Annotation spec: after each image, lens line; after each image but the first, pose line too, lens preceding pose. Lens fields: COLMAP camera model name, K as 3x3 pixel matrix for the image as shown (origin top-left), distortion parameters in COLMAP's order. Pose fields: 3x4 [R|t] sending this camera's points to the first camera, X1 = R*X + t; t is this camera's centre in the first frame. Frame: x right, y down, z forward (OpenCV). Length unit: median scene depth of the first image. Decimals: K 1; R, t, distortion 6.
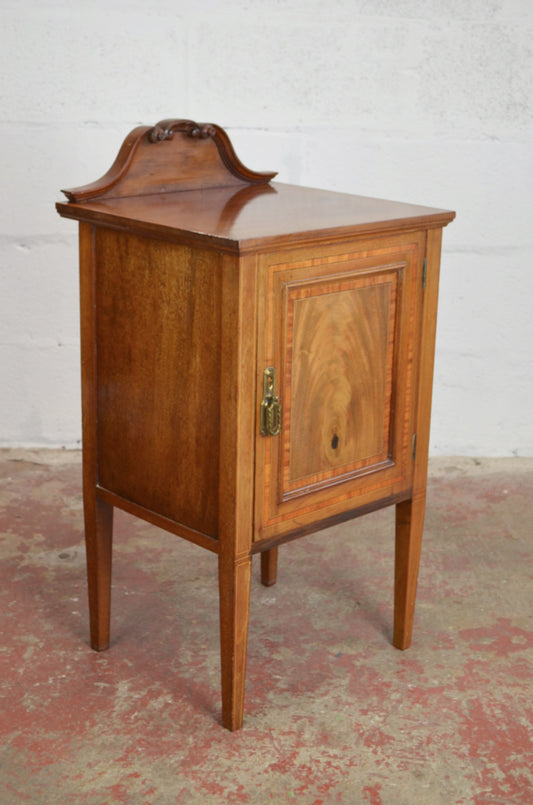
lens RADIAL K [[1306.4, 0, 265.8], [0, 1306.4, 401.4], [0, 0, 1]] dist [-0.007018, 0.021823]
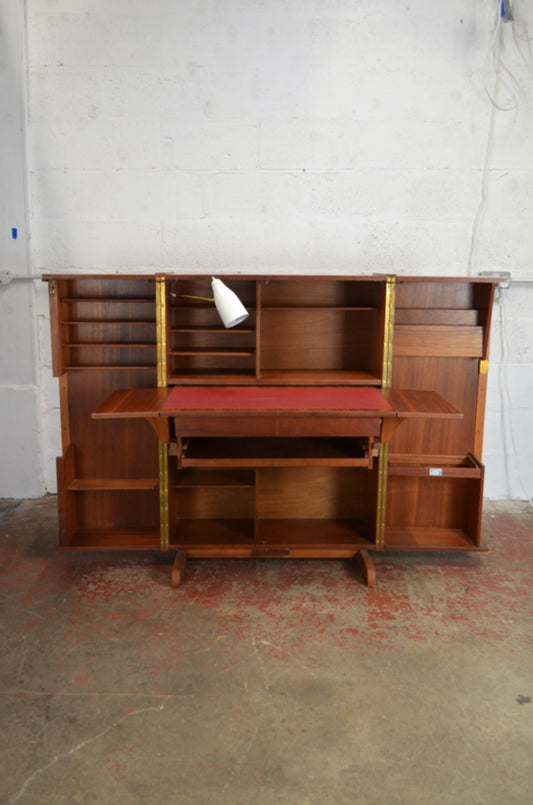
lens RADIAL K [[727.5, 0, 267.2], [0, 727.5, 403.8], [0, 0, 1]] dist [-0.007276, -0.001431]
pose [[0.999638, -0.011461, -0.024336, -0.006236], [0.008630, 0.993510, -0.113419, 0.029238], [0.025478, 0.113168, 0.993249, -0.471195]]
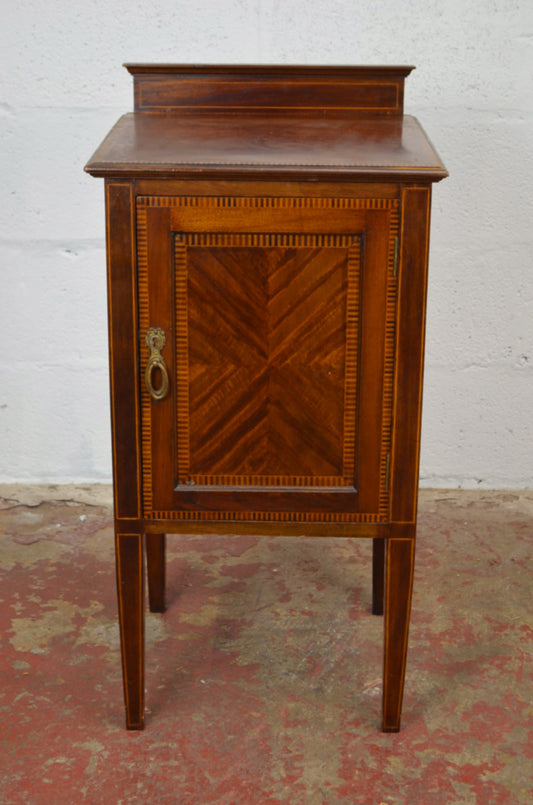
lens RADIAL K [[1443.2, 0, 265.8], [0, 1443.2, 402.4], [0, 0, 1]] dist [-0.024898, 0.109258]
pose [[0.999234, -0.010275, -0.037759, -0.033198], [0.011686, 0.999234, 0.037349, -0.079067], [0.037346, -0.037762, 0.998589, 0.086795]]
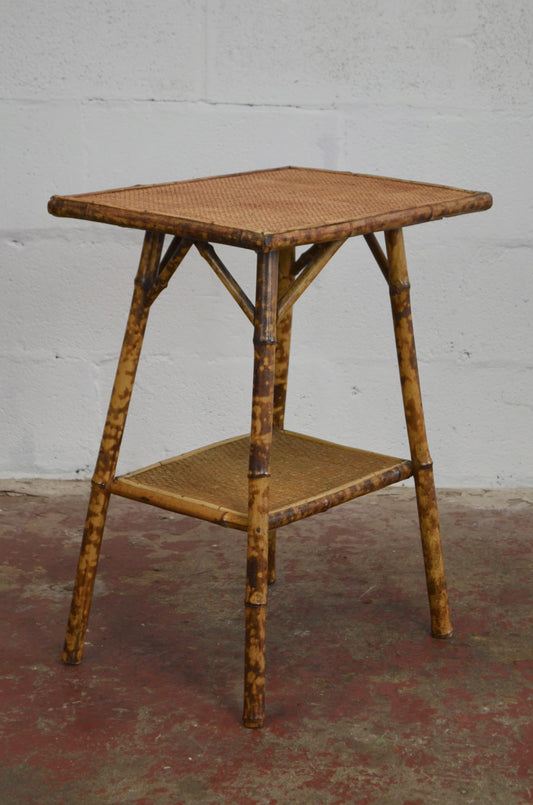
lens RADIAL K [[1832.3, 0, 267.4], [0, 1832.3, 402.9], [0, 0, 1]] dist [0.000653, -0.033532]
pose [[0.999891, -0.002322, -0.014606, -0.003320], [0.001717, 0.999144, -0.041336, 0.054855], [0.014690, 0.041307, 0.999039, -0.294606]]
